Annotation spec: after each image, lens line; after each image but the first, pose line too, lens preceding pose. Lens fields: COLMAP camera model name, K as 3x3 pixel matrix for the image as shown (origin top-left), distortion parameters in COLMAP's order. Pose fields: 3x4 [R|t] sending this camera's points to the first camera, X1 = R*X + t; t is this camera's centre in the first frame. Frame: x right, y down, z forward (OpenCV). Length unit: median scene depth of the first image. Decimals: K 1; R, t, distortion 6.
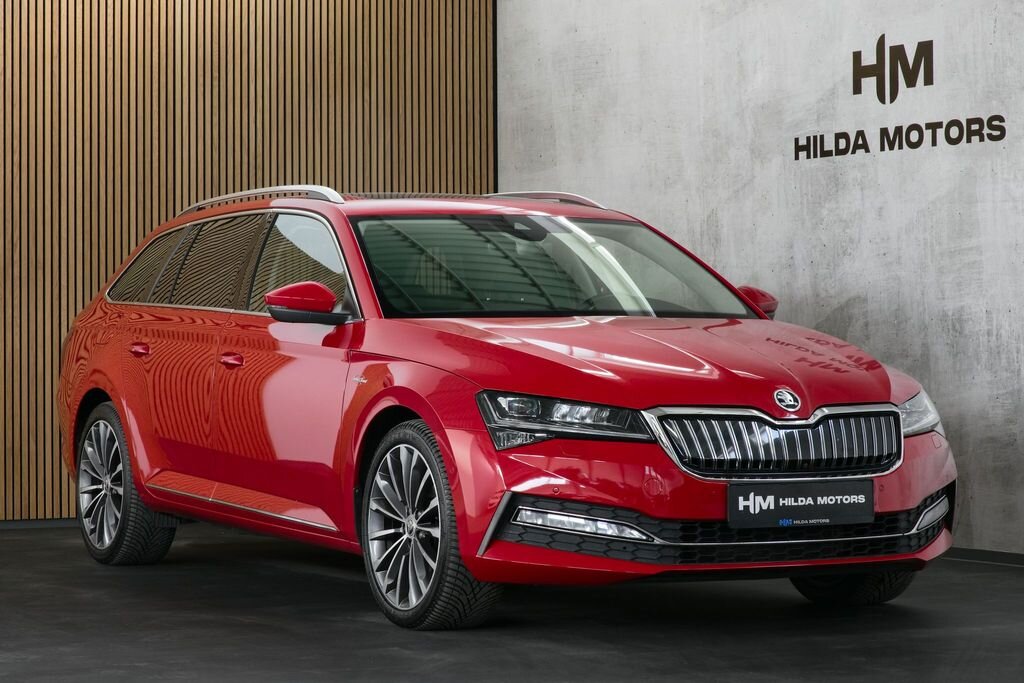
lens RADIAL K [[2900.3, 0, 509.7], [0, 2900.3, 351.5], [0, 0, 1]] dist [0.195383, 0.000000]
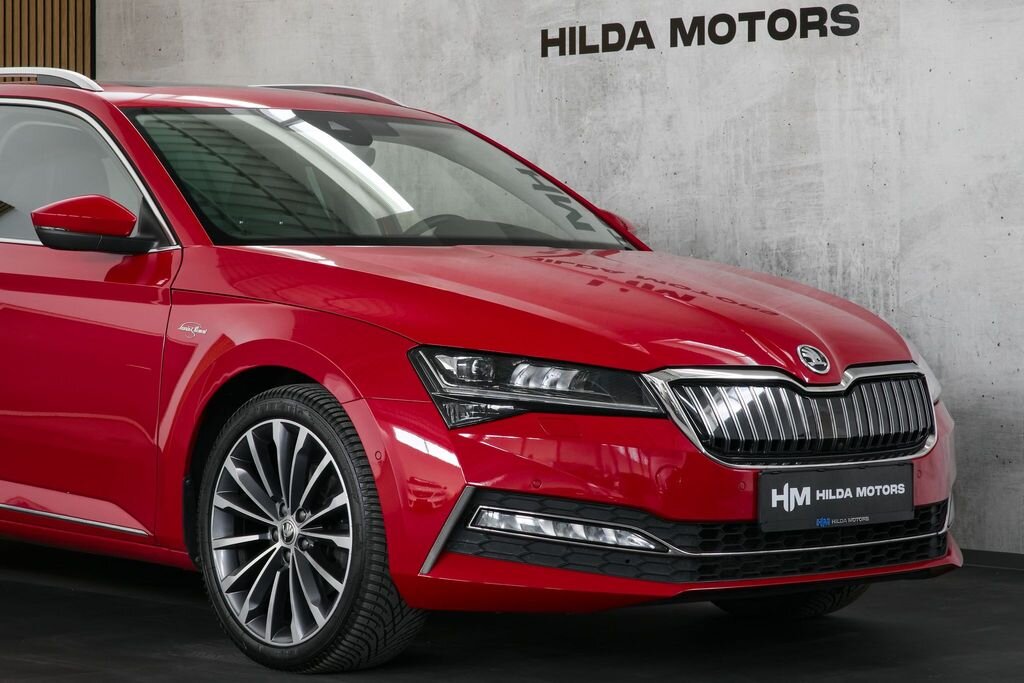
lens RADIAL K [[3033.6, 0, 501.1], [0, 3033.6, 342.8], [0, 0, 1]] dist [-0.060752, 0.000000]
pose [[0.970753, 0.000878, 0.240079, -0.170672], [-0.005121, 0.999842, 0.017047, -0.000288], [-0.240026, -0.017778, 0.970604, 0.259692]]
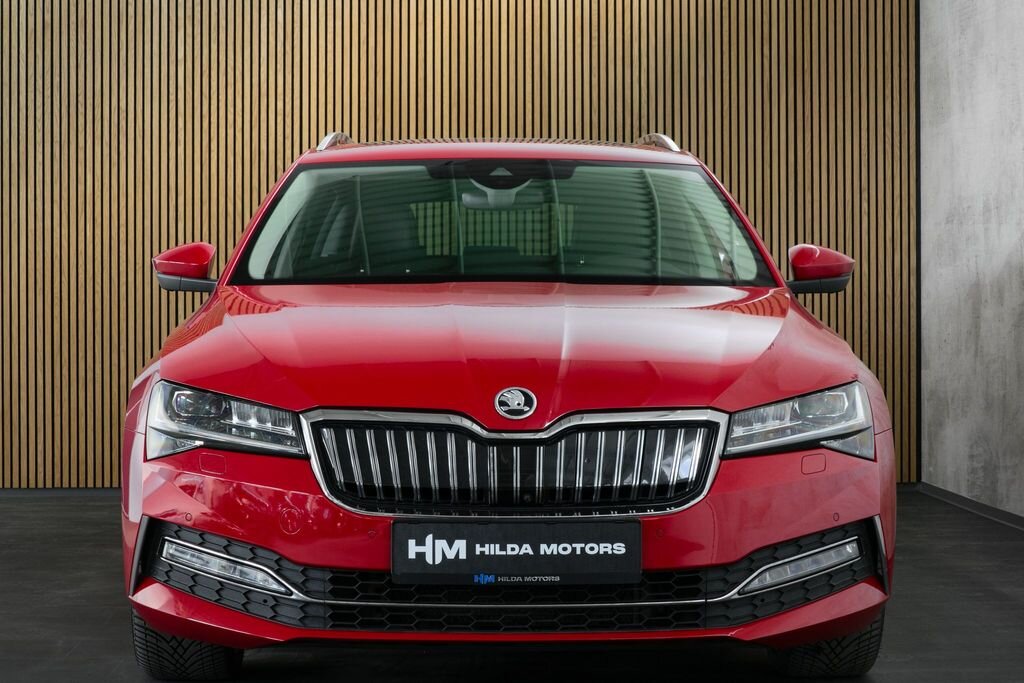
lens RADIAL K [[2240.3, 0, 515.3], [0, 2240.3, 341.8], [0, 0, 1]] dist [-0.182041, 0.000000]
pose [[0.885528, 0.017178, -0.464269, 0.345791], [-0.006539, 0.999678, 0.024515, -0.011302], [0.464541, -0.018673, 0.885355, 0.520934]]
